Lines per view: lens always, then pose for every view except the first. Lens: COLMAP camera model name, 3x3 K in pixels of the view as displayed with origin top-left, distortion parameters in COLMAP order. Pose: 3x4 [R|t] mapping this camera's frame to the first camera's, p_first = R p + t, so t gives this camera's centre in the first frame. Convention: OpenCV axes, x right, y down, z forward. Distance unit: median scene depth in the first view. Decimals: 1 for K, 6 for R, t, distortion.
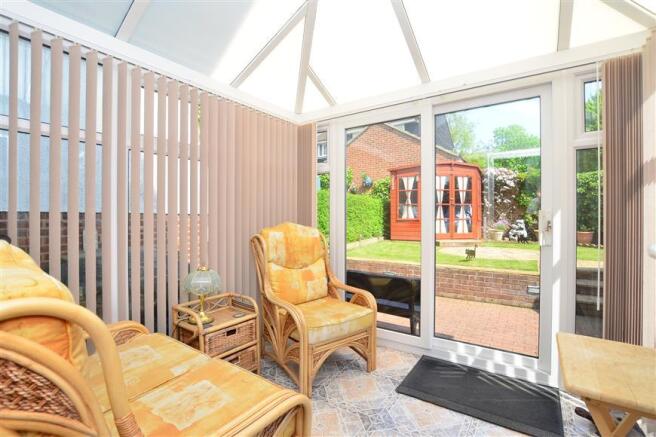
lens RADIAL K [[300.4, 0, 328.3], [0, 300.4, 219.5], [0, 0, 1]] dist [-0.020618, -0.000334]
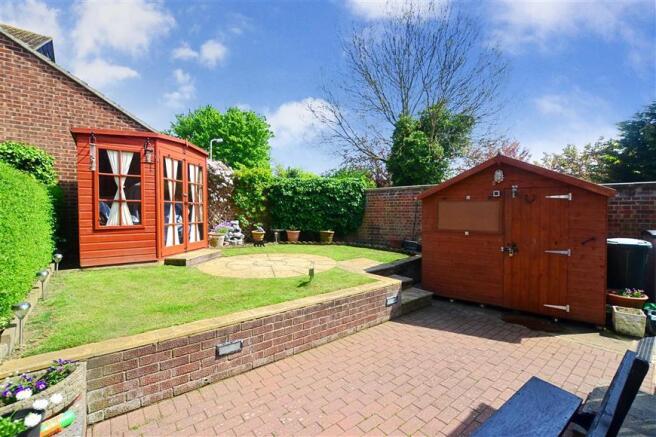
lens RADIAL K [[293.0, 0, 331.4], [0, 293.0, 214.7], [0, 0, 1]] dist [-0.014096, -0.000118]
pose [[0.294593, -0.011018, 0.955559, -0.137912], [0.001384, 0.999937, 0.011103, -0.028183], [-0.955622, -0.001948, 0.294590, 0.455761]]
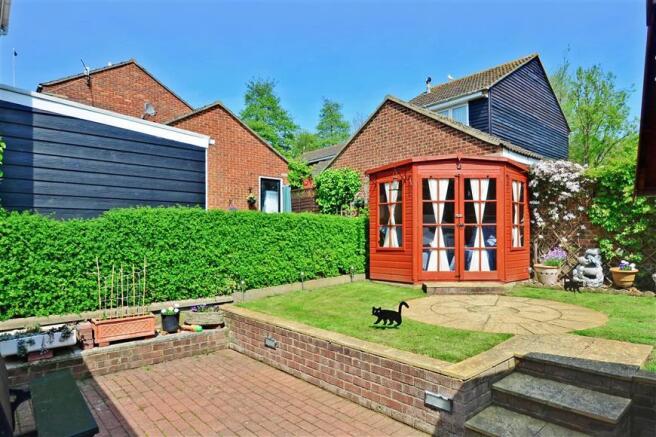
lens RADIAL K [[388.4, 0, 343.2], [0, 388.4, 244.4], [0, 0, 1]] dist [0.004464, 0.001420]
pose [[0.974719, -0.001856, -0.223424, 0.348928], [0.004946, 0.999900, 0.013274, -0.020857], [0.223377, -0.014043, 0.974631, 0.159611]]
